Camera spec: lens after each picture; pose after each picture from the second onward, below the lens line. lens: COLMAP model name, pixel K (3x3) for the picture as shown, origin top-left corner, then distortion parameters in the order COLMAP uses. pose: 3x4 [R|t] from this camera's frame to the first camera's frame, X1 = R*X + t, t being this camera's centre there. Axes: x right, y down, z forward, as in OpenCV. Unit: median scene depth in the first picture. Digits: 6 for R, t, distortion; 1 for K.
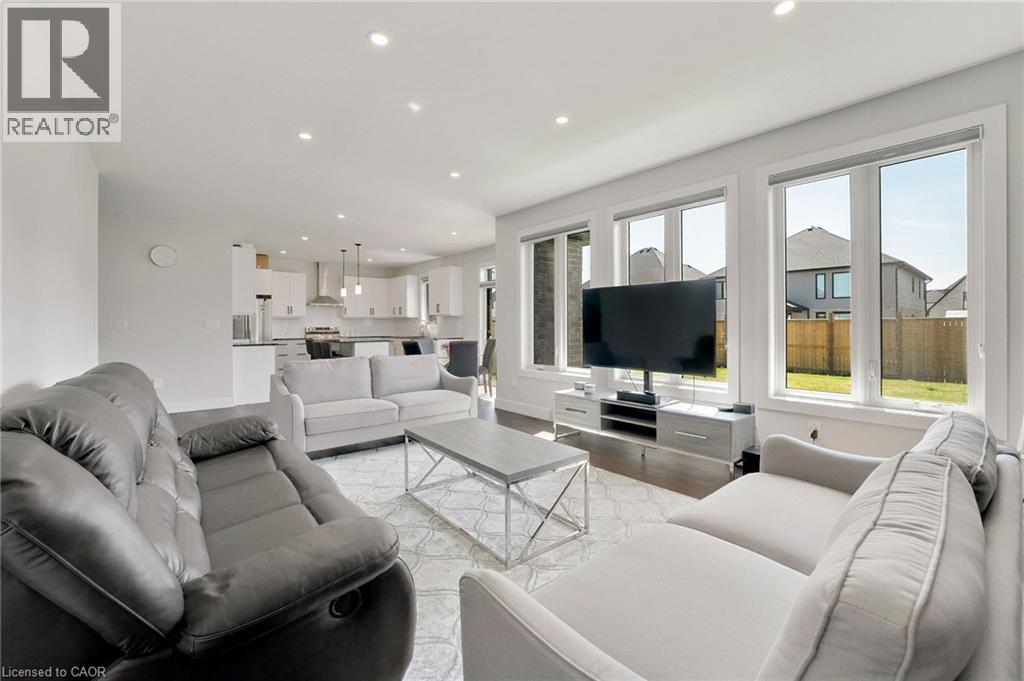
lens RADIAL K [[428.8, 0, 523.7], [0, 428.8, 326.8], [0, 0, 1]] dist [-0.000509, -0.000015]
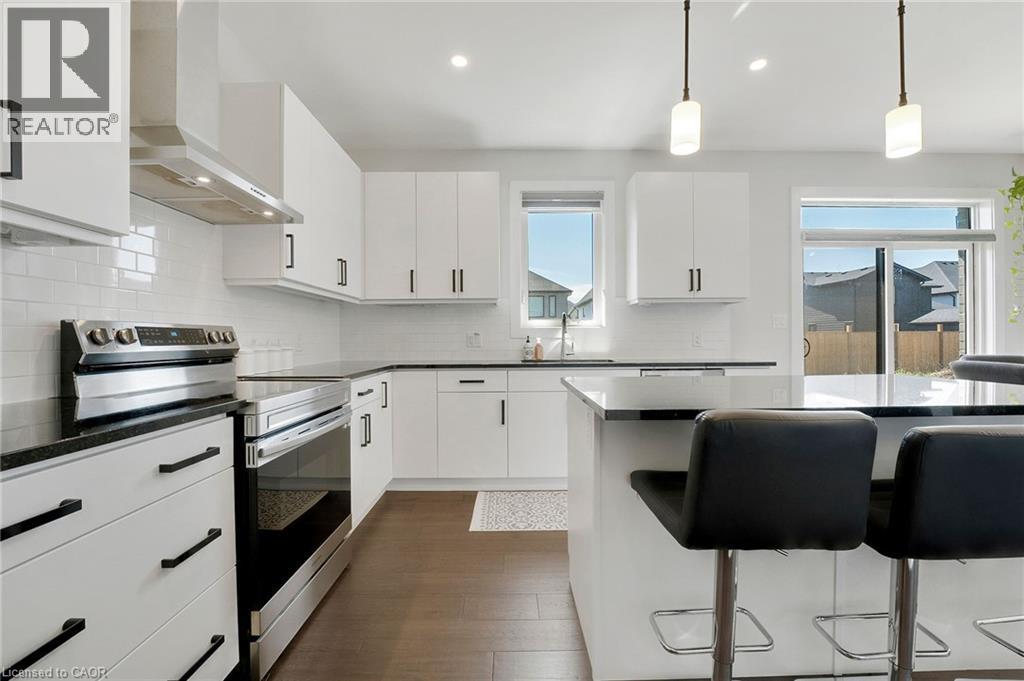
lens RADIAL K [[417.4, 0, 512.0], [0, 417.4, 340.5], [0, 0, 1]] dist [-0.000248, 0.000013]
pose [[0.643769, 0.000562, 0.765219, -0.496048], [0.003024, 0.999990, -0.003279, 0.007182], [-0.765214, 0.004424, 0.643761, 0.777254]]
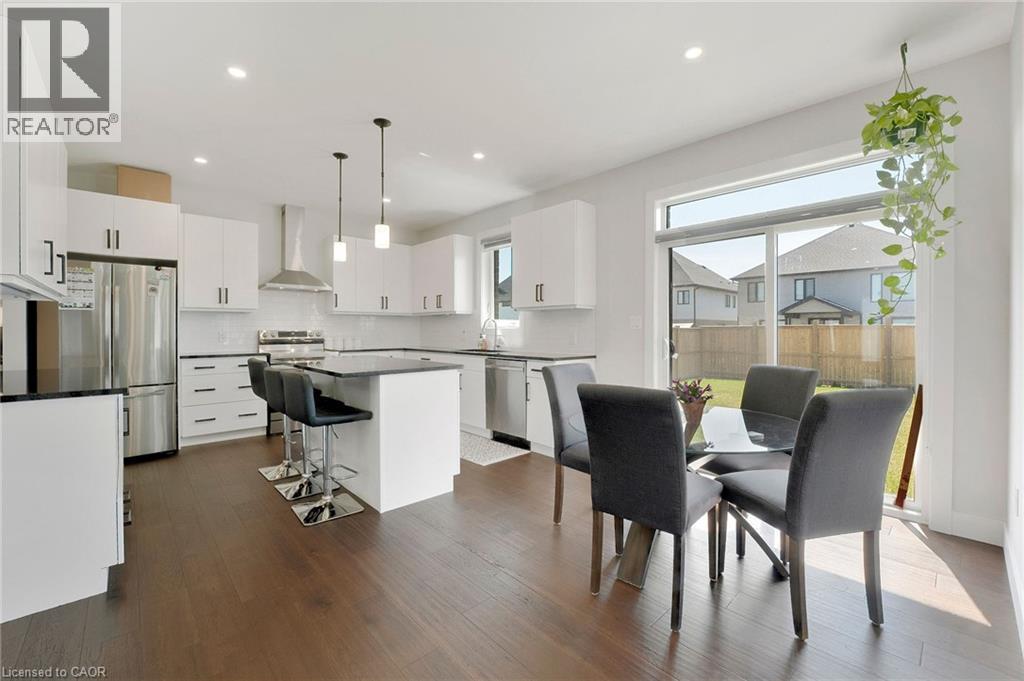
lens RADIAL K [[422.1, 0, 515.8], [0, 422.1, 335.2], [0, 0, 1]] dist [-0.002591, -0.000028]
pose [[0.999175, 0.006122, 0.040148, -0.213332], [-0.006471, 0.999942, 0.008564, -0.000129], [-0.040093, -0.008817, 0.999157, 0.466403]]
